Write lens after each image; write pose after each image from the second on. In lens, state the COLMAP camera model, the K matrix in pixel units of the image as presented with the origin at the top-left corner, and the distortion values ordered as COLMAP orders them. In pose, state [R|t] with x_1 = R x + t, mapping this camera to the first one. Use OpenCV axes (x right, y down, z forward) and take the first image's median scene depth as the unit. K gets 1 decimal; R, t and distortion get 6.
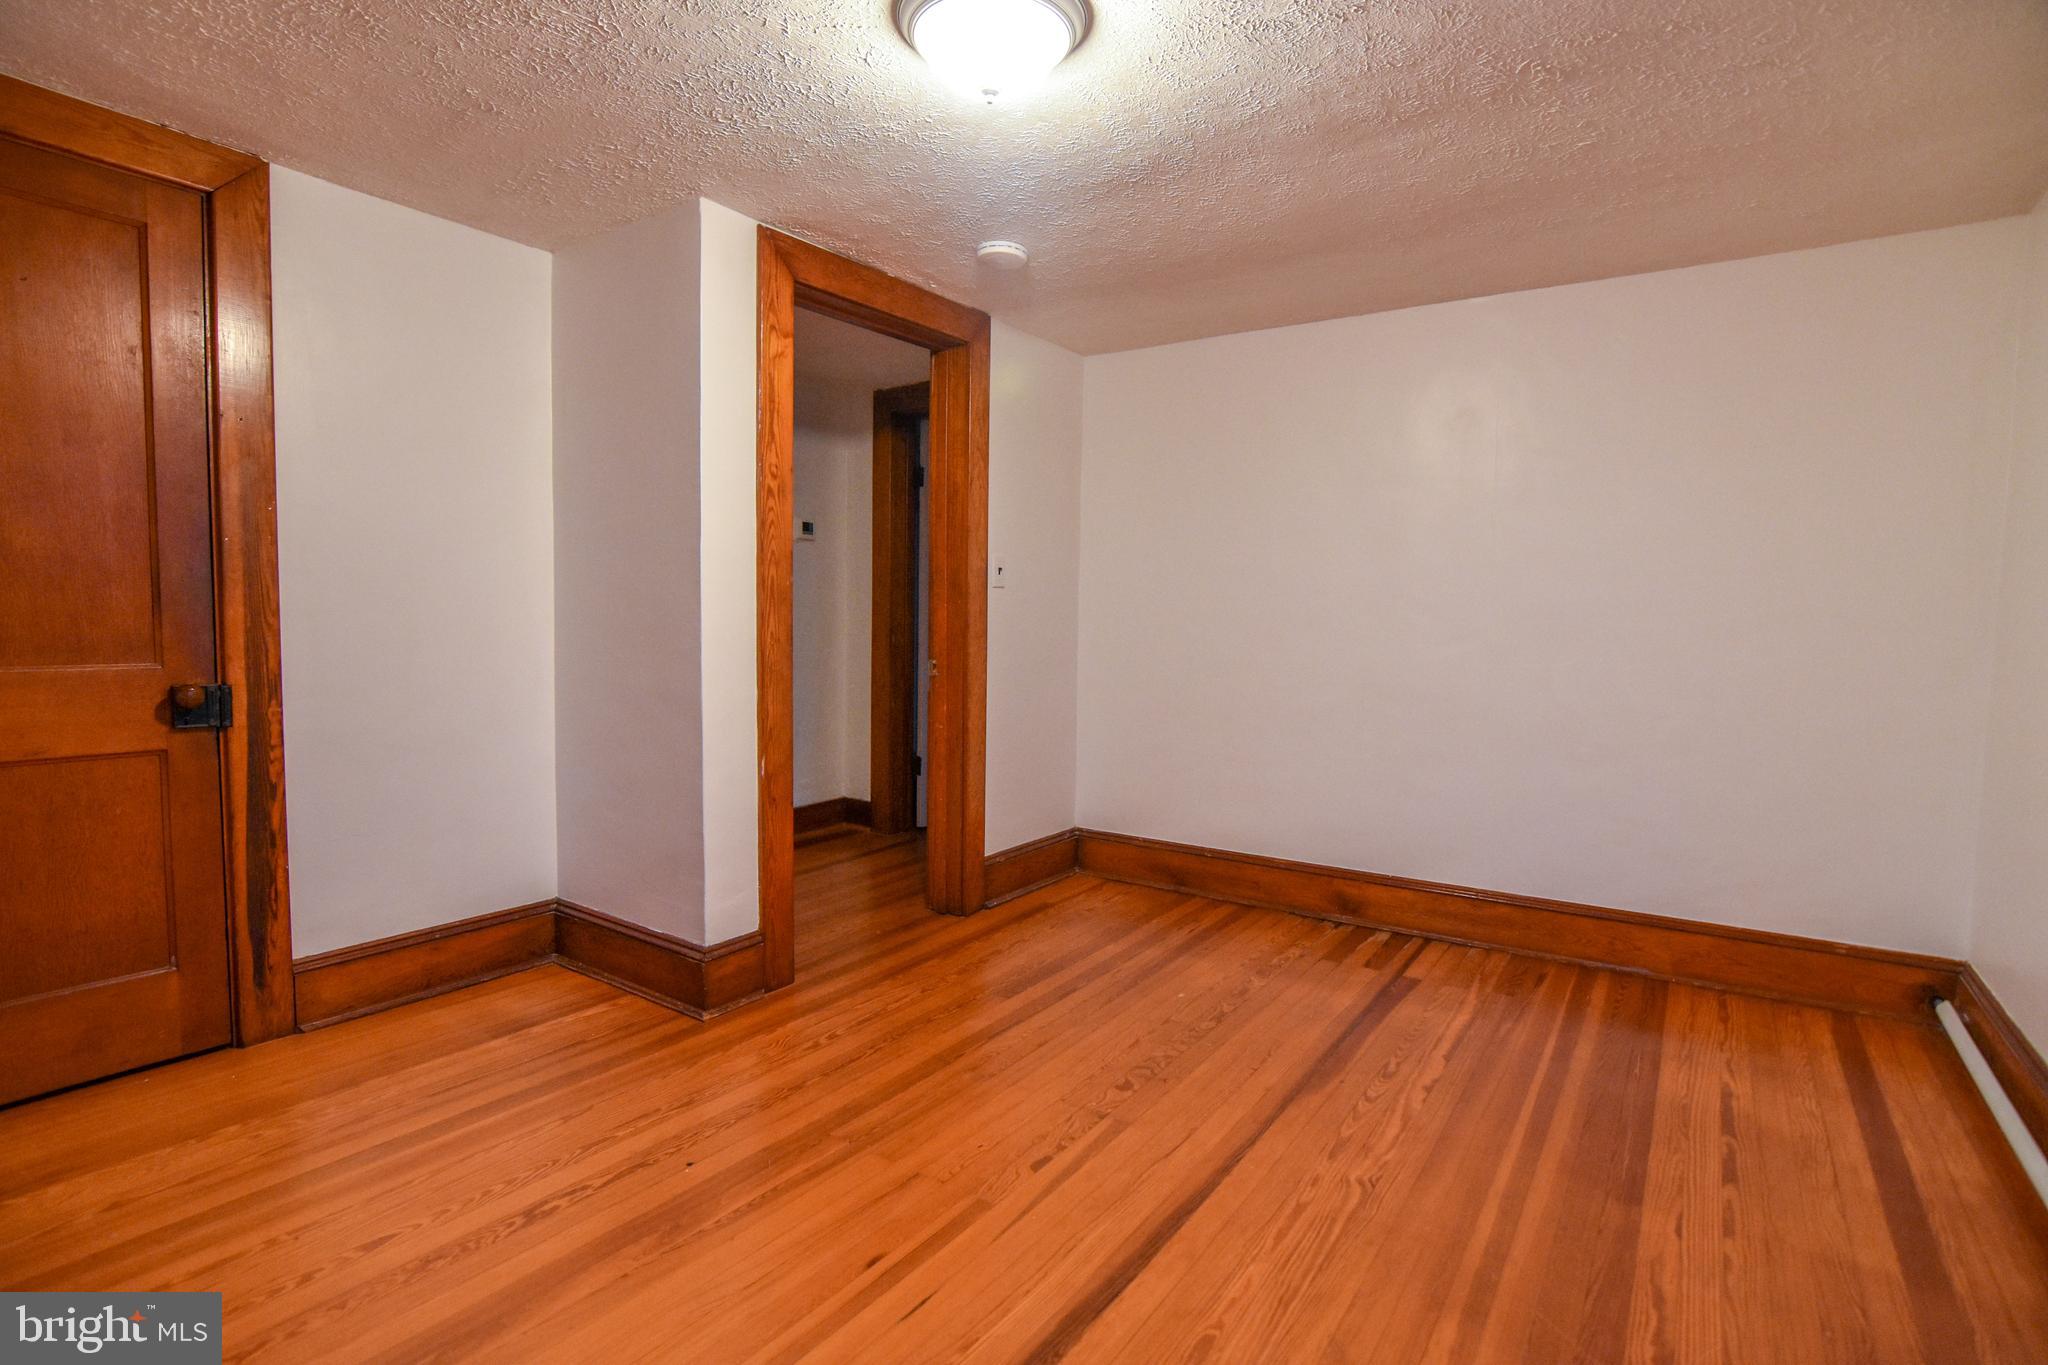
lens RADIAL K [[1002.1, 0, 1020.9], [0, 1002.1, 681.3], [0, 0, 1]] dist [-0.030191, 0.008875]
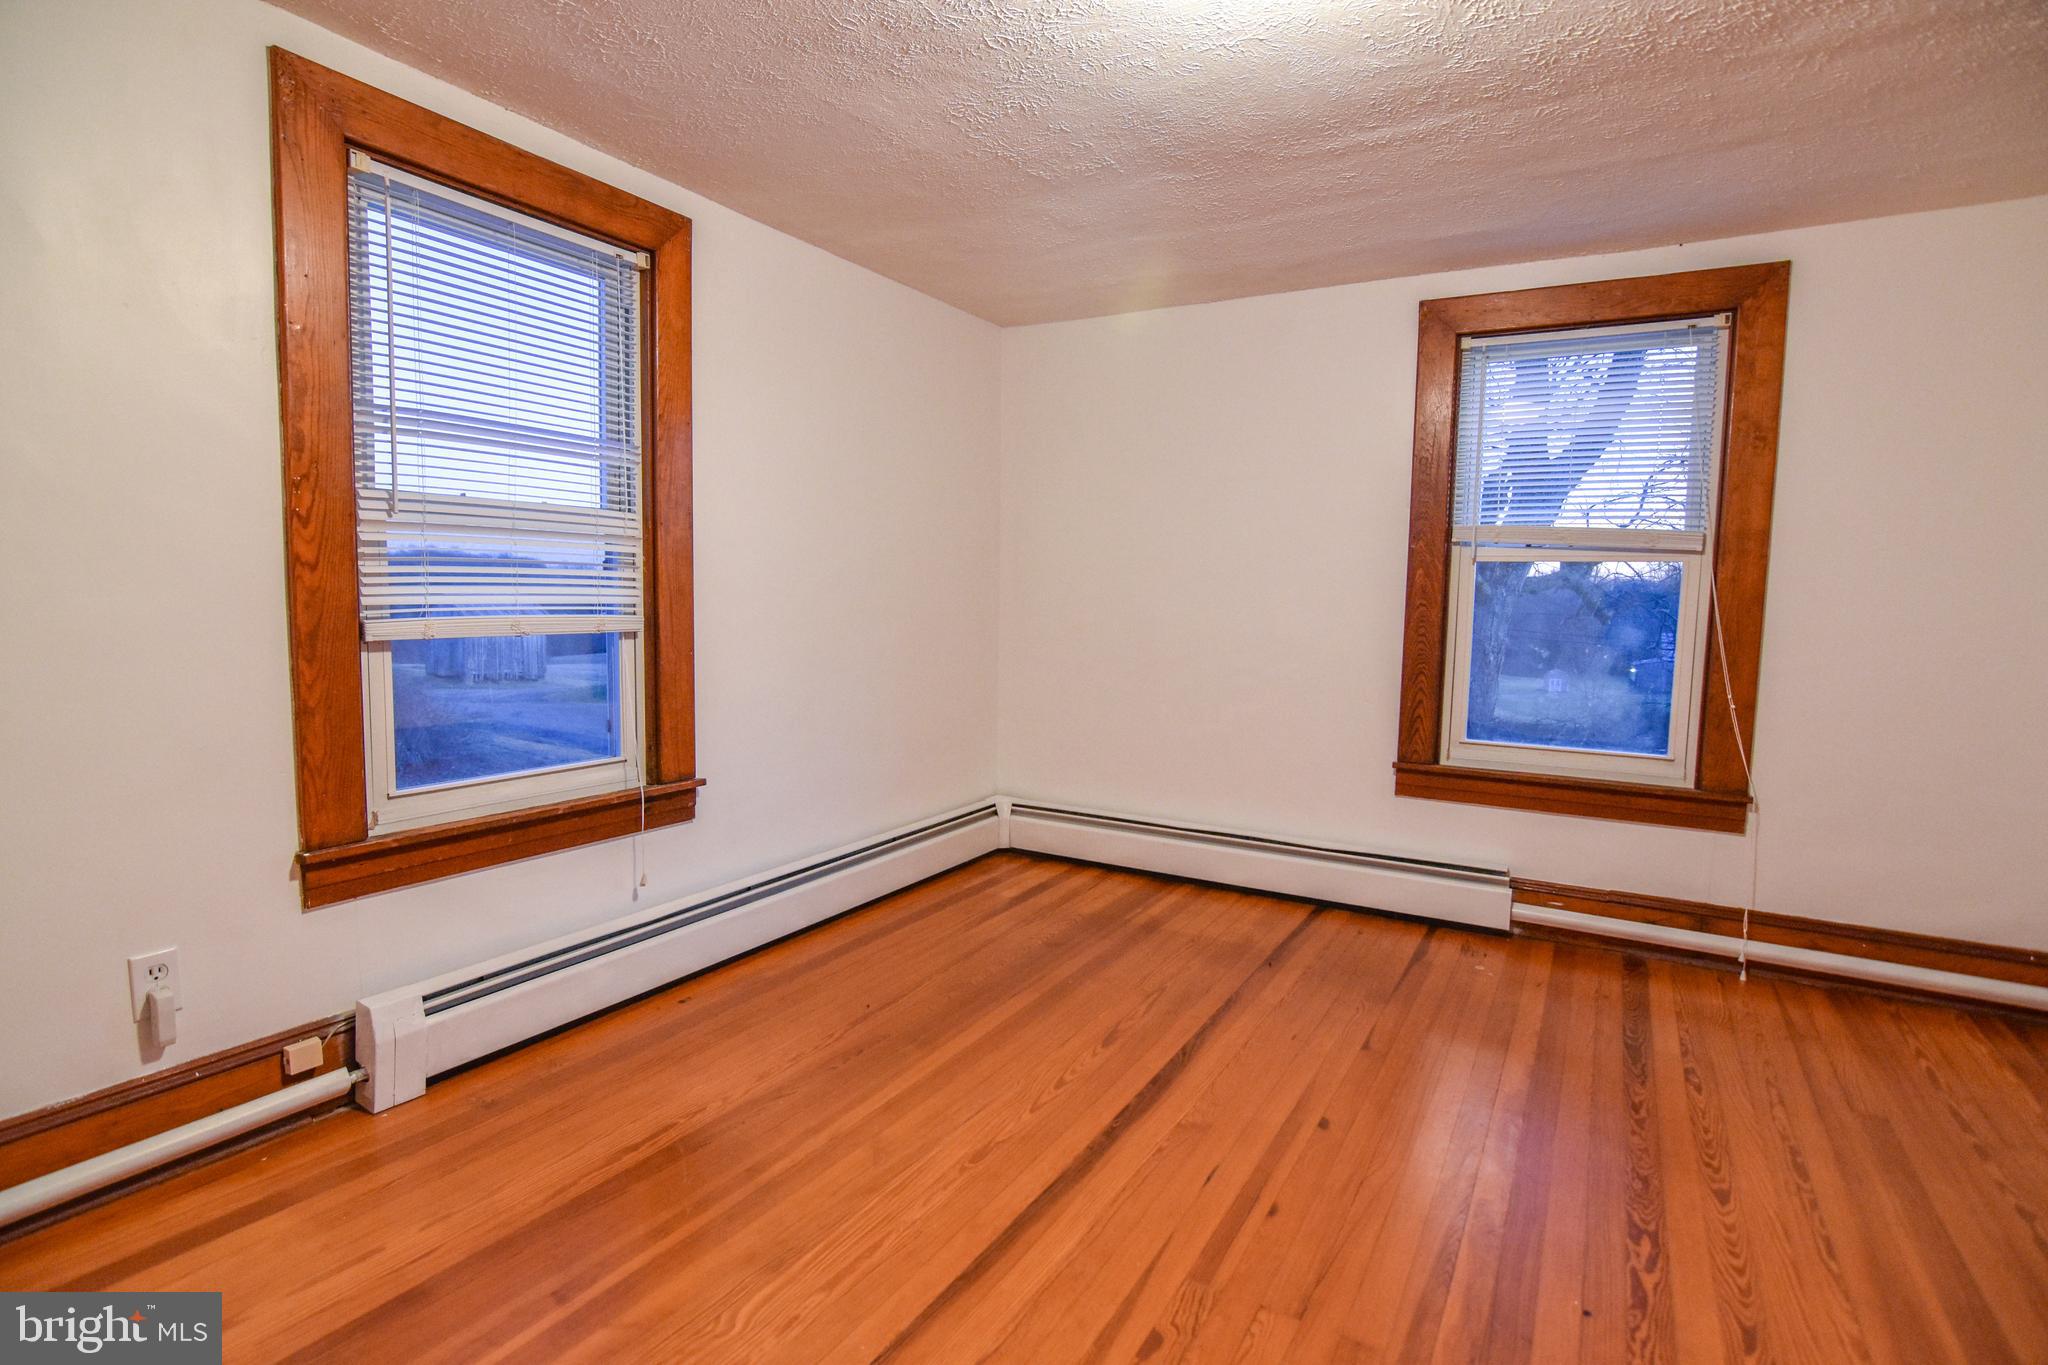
lens RADIAL K [[1002.1, 0, 1020.8], [0, 1002.1, 689.2], [0, 0, 1]] dist [-0.030191, 0.008875]
pose [[-0.996741, -0.028126, -0.075609, 0.212714], [-0.040322, 0.985476, 0.164958, -0.128452], [0.069871, 0.167469, -0.983398, 1.885727]]
